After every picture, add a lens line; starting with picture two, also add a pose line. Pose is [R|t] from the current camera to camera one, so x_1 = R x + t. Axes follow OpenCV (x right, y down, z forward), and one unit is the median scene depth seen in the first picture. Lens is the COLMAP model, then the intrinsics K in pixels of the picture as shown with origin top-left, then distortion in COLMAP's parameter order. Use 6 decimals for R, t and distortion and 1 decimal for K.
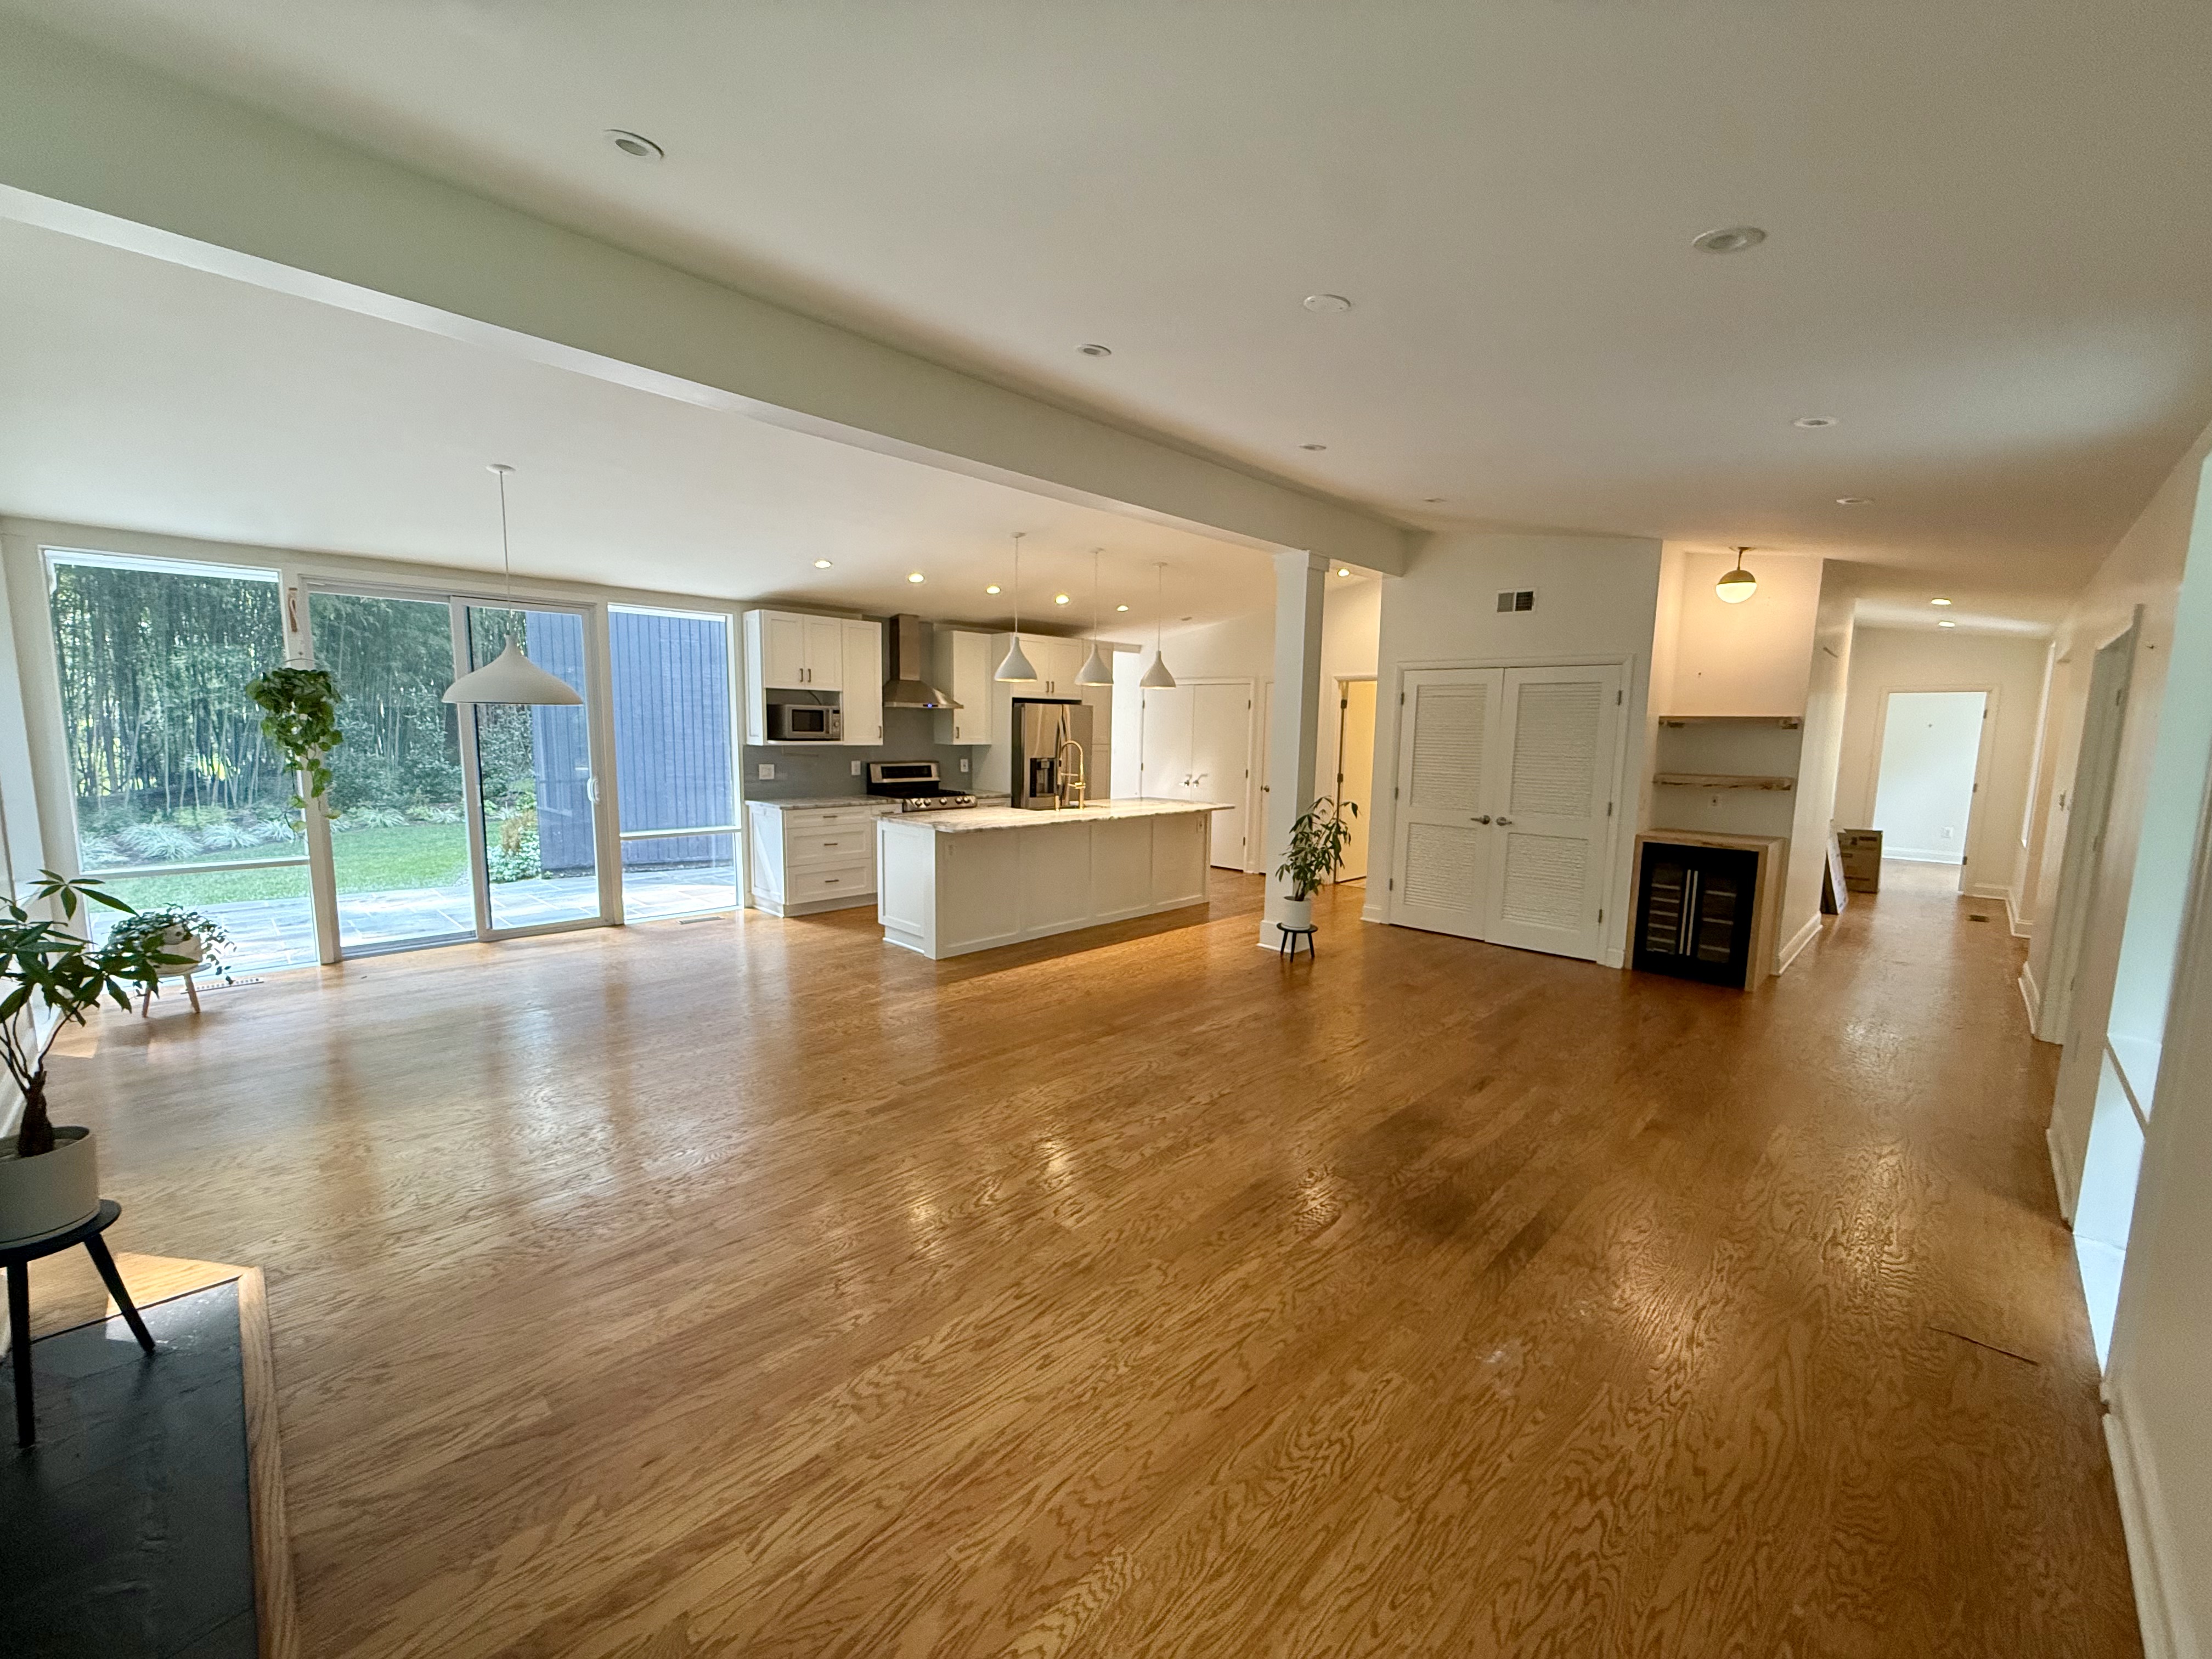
lens RADIAL K [[881.6, 0, 1112.9], [0, 881.6, 828.2], [0, 0, 1]] dist [-0.000607, 0.000018]
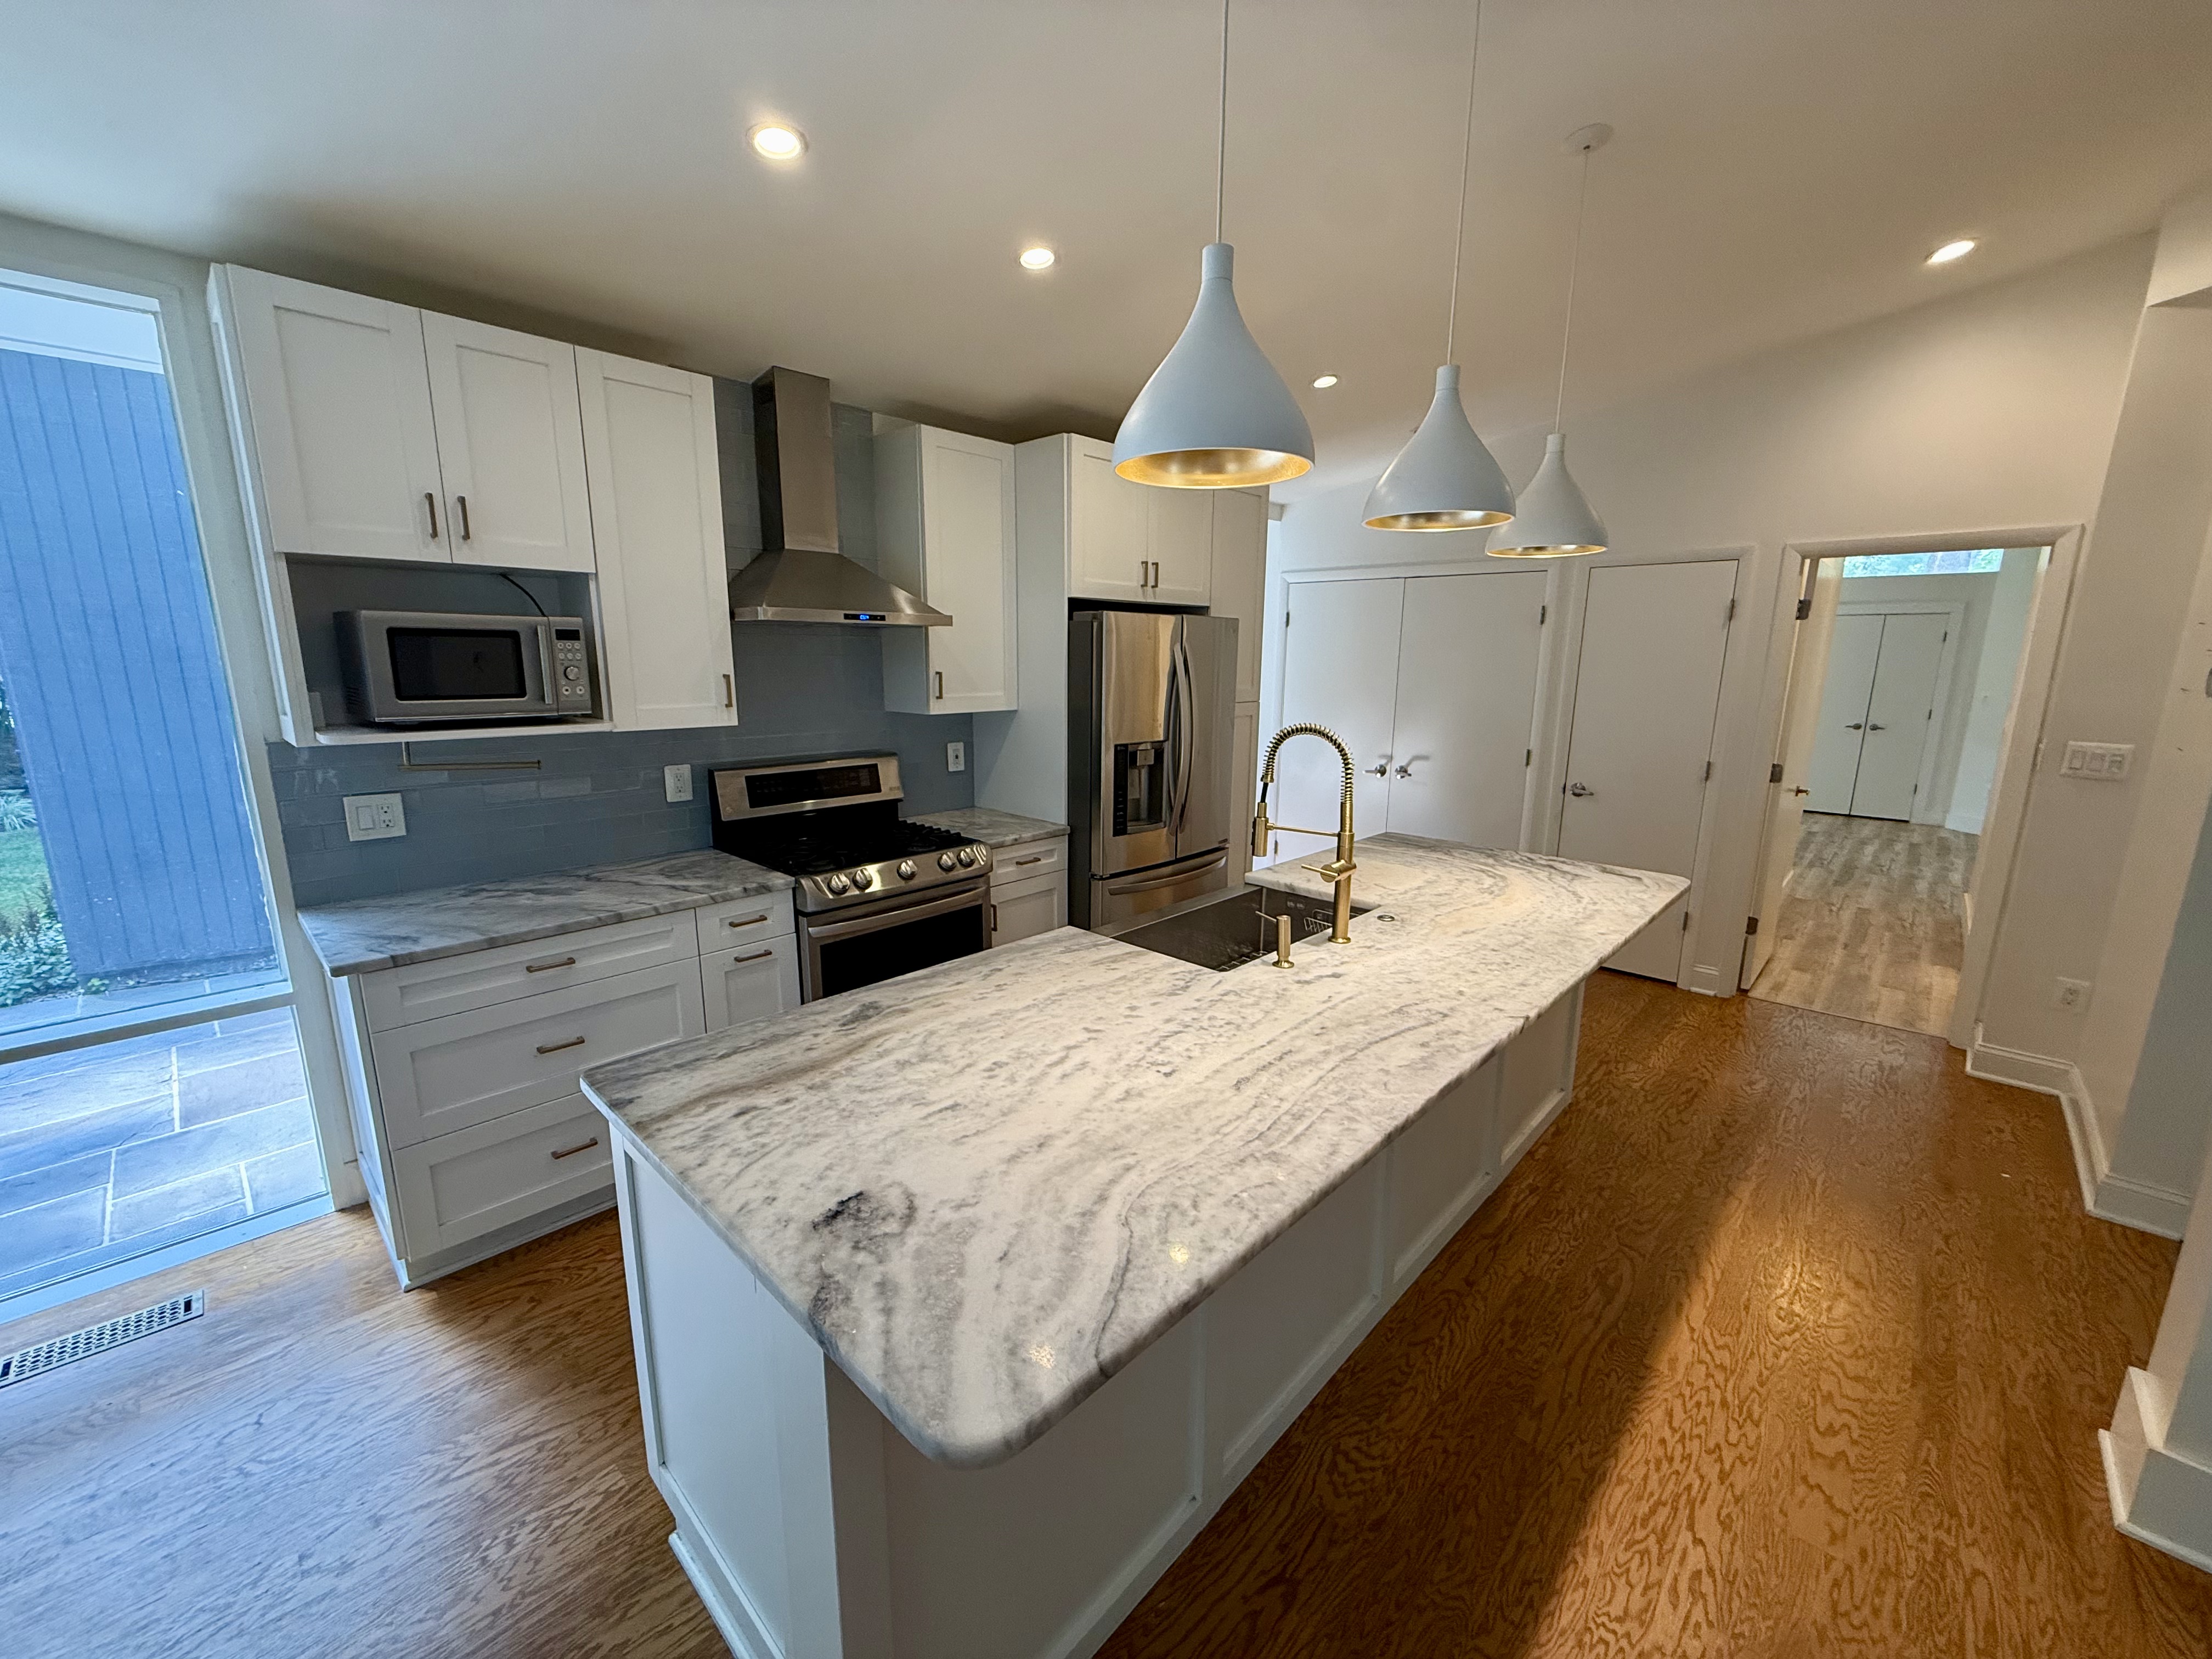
lens RADIAL K [[881.6, 0, 1116.7], [0, 881.6, 831.9], [0, 0, 1]] dist [-0.000607, 0.000018]
pose [[0.999671, -0.010469, 0.023424, -0.103687], [0.008323, 0.995917, 0.089884, -0.076229], [-0.024269, -0.089659, 0.995677, 0.581062]]
